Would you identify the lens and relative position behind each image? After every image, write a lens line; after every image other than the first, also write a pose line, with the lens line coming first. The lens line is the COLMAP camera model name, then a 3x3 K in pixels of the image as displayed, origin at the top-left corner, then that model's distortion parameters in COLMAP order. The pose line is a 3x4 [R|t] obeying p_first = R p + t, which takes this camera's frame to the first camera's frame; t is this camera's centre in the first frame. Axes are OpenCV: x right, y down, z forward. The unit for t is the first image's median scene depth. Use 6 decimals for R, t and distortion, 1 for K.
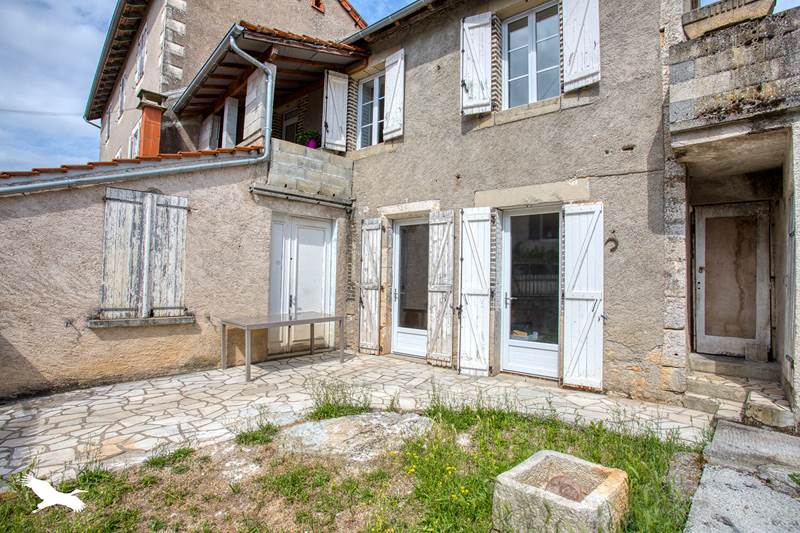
lens RADIAL K [[384.5, 0, 402.0], [0, 384.5, 266.2], [0, 0, 1]] dist [-0.023023, 0.001864]
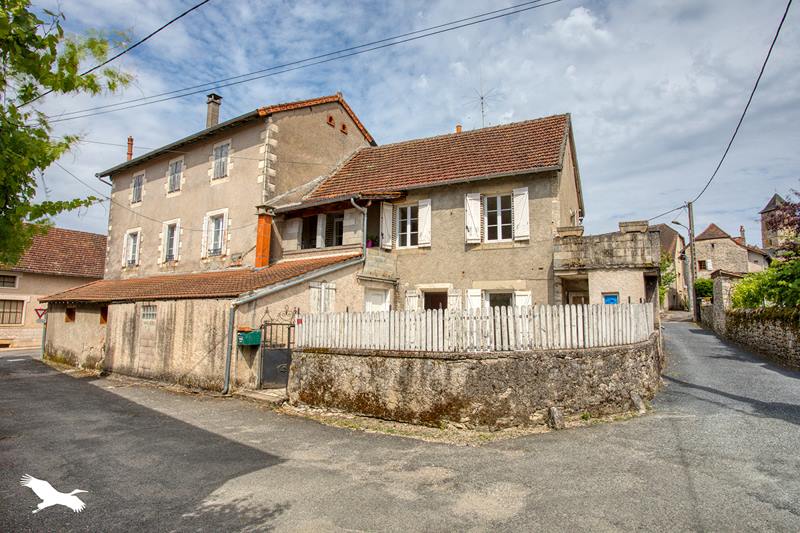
lens RADIAL K [[477.8, 0, 401.2], [0, 477.8, 264.2], [0, 0, 1]] dist [-0.055005, -0.000656]
pose [[0.977396, 0.020364, 0.210434, -0.680626], [-0.003064, 0.996610, -0.082209, -0.071961], [-0.211394, 0.079706, 0.974145, -1.320248]]
